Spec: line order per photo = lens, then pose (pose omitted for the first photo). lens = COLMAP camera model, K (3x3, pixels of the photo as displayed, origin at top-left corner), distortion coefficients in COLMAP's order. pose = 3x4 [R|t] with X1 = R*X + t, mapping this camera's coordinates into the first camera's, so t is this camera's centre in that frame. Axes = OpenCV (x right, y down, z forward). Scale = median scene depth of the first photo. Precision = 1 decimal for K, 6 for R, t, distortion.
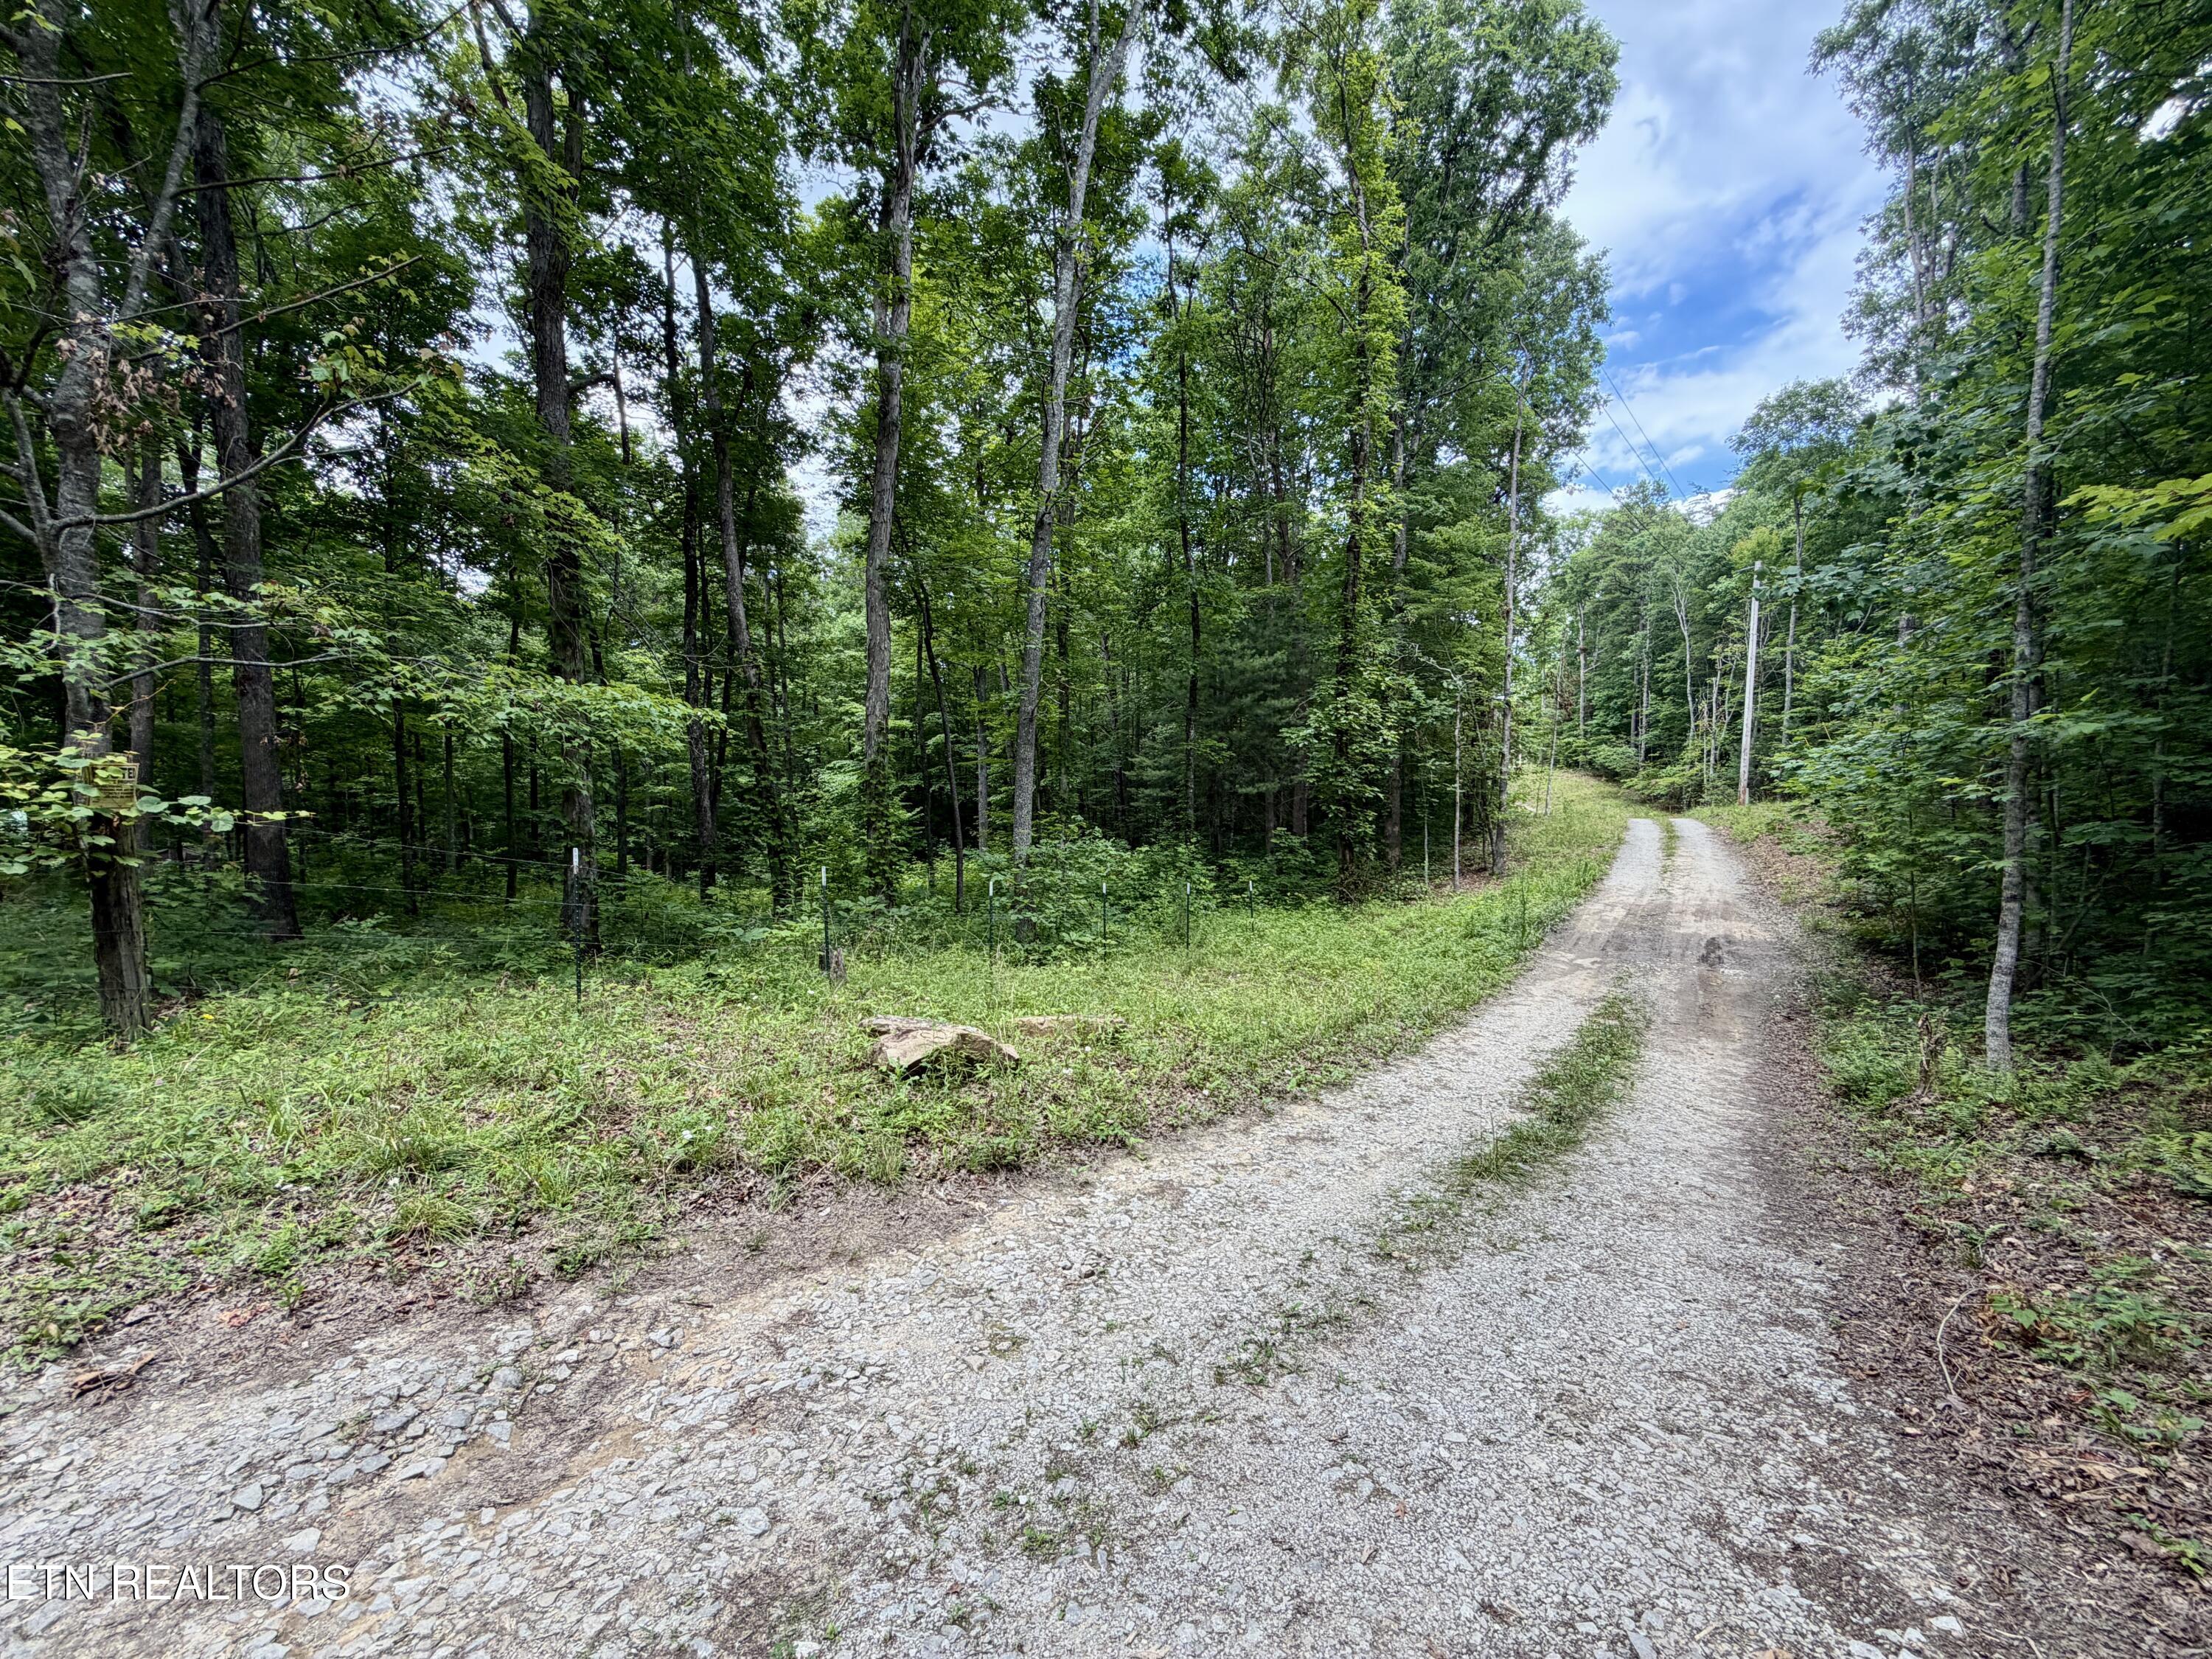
lens RADIAL K [[893.5, 0, 1096.3], [0, 893.5, 826.0], [0, 0, 1]] dist [-0.001374, 0.000012]
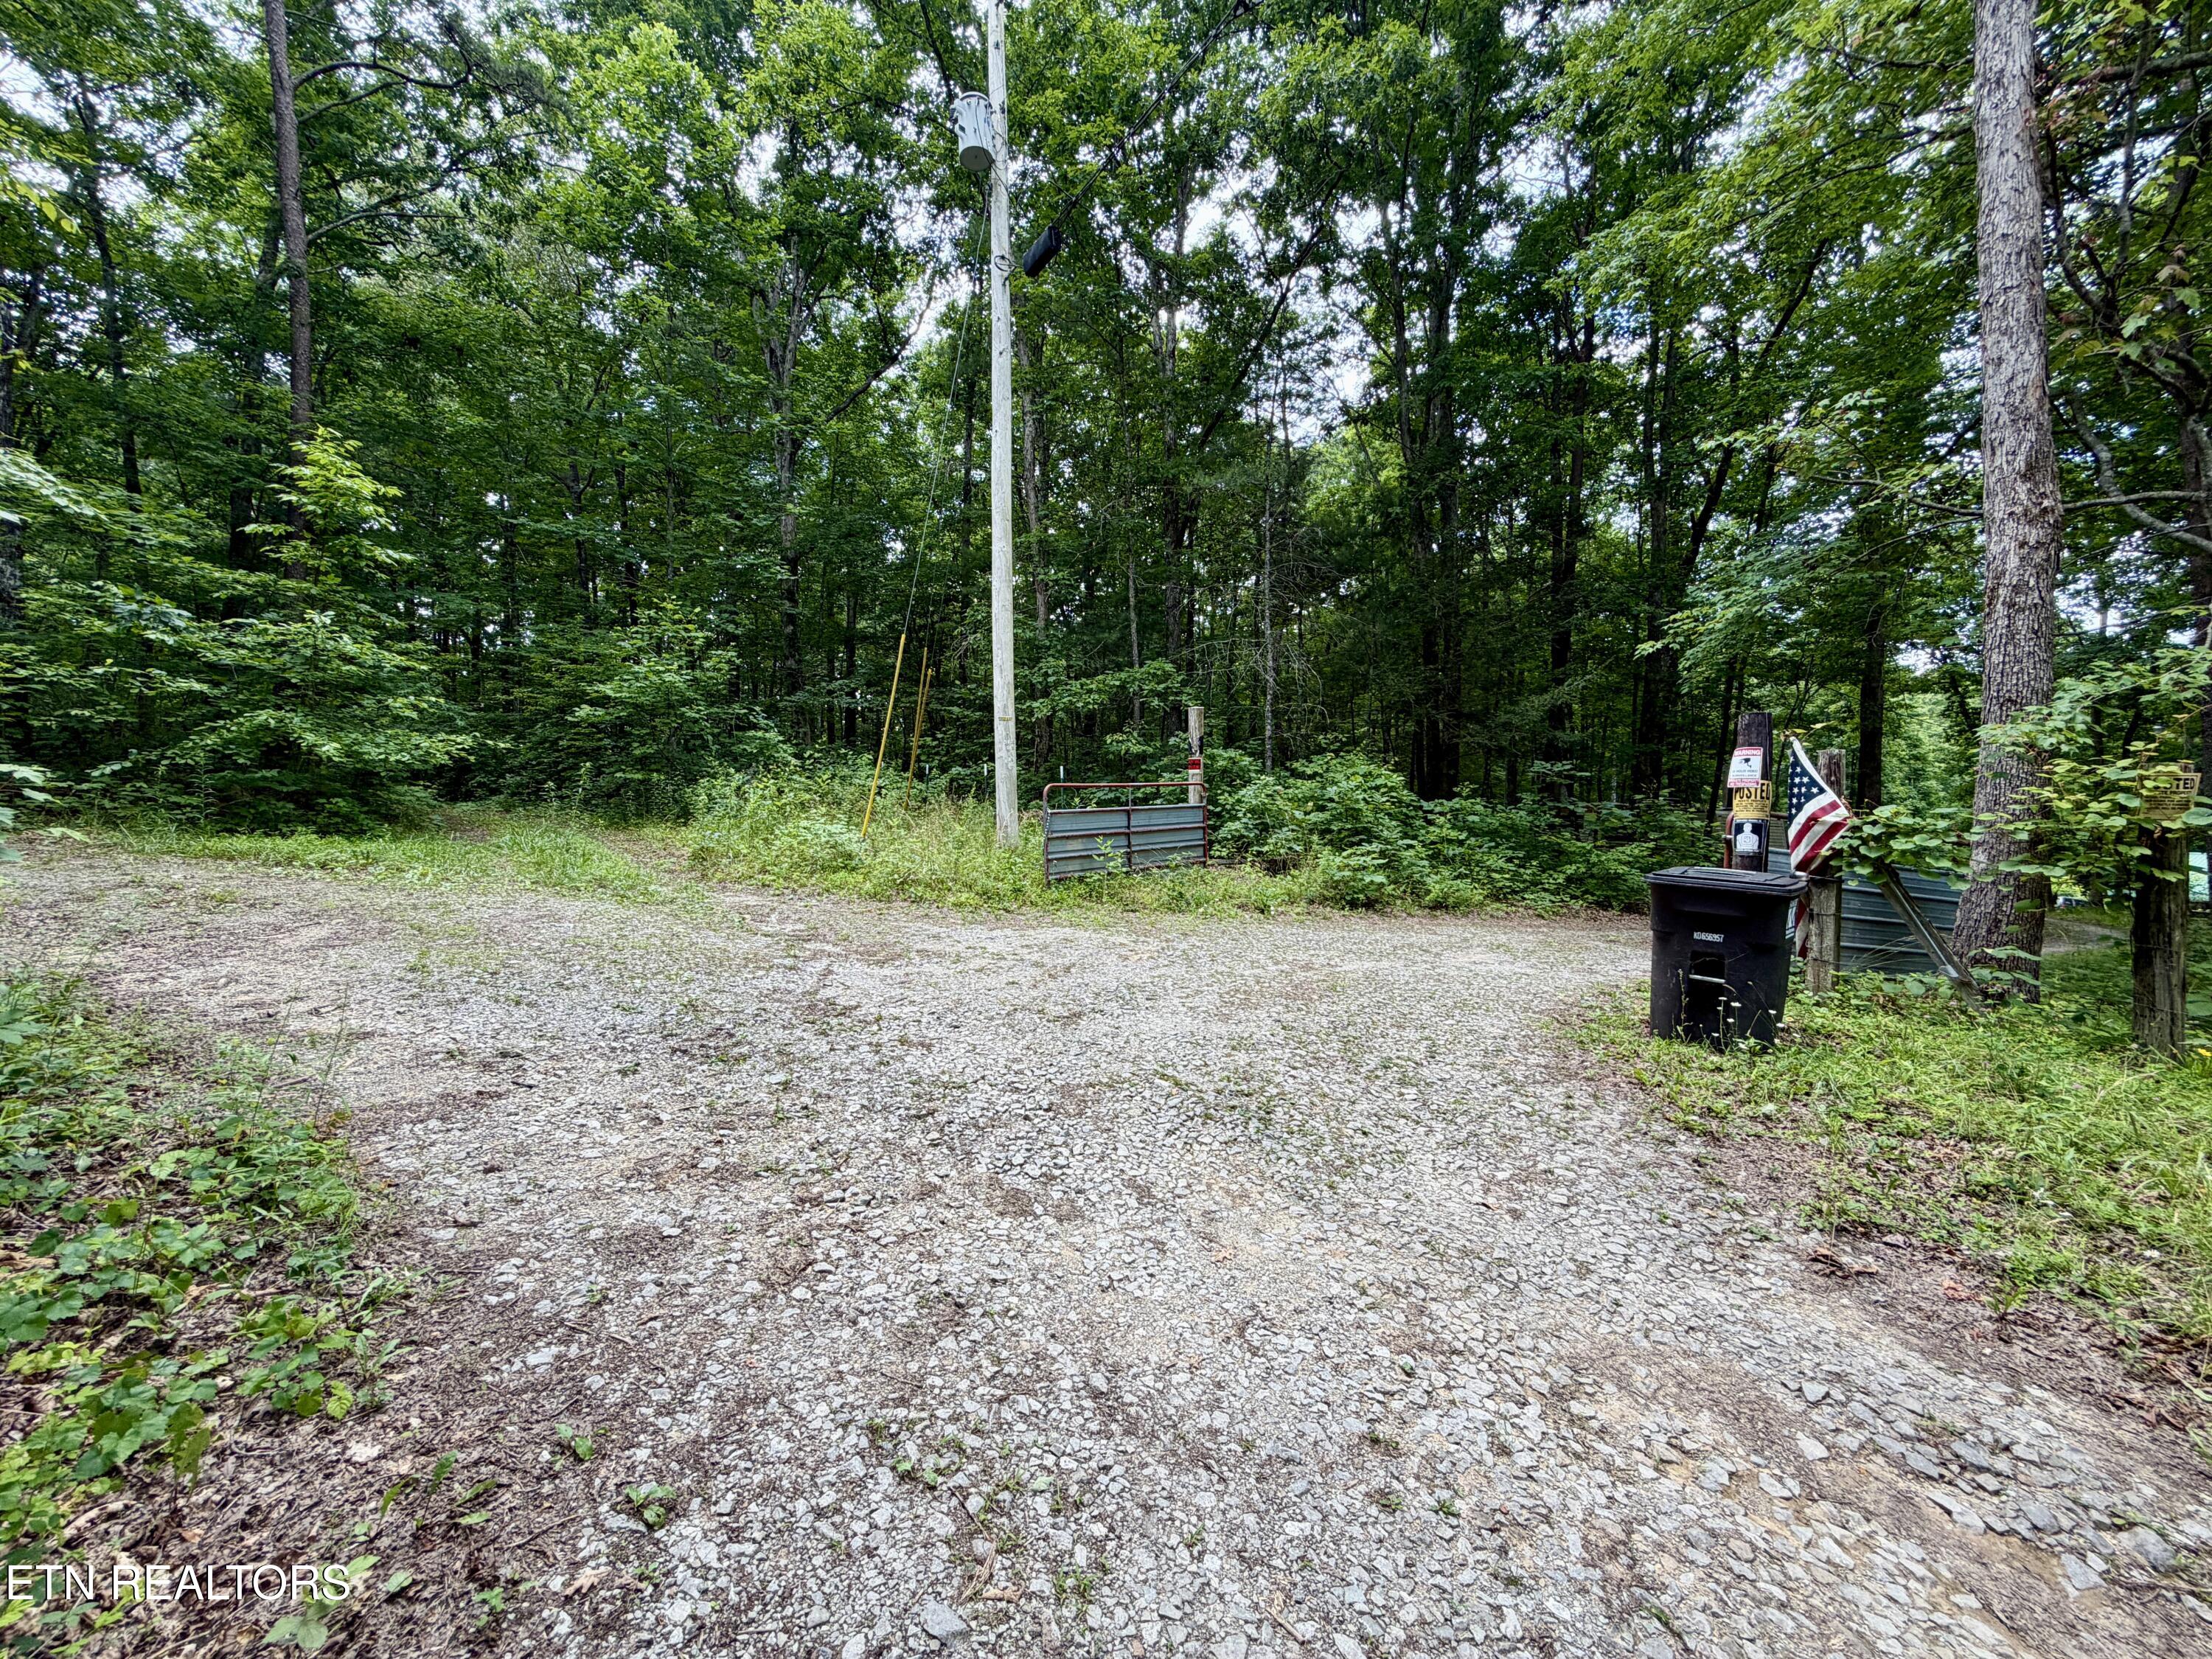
lens RADIAL K [[893.5, 0, 1097.7], [0, 893.5, 830.1], [0, 0, 1]] dist [-0.001374, 0.000012]
pose [[-0.330033, 0.011006, -0.943905, 0.328765], [-0.061084, 0.997587, 0.032990, 0.049726], [0.941991, 0.068545, -0.328564, 0.376943]]
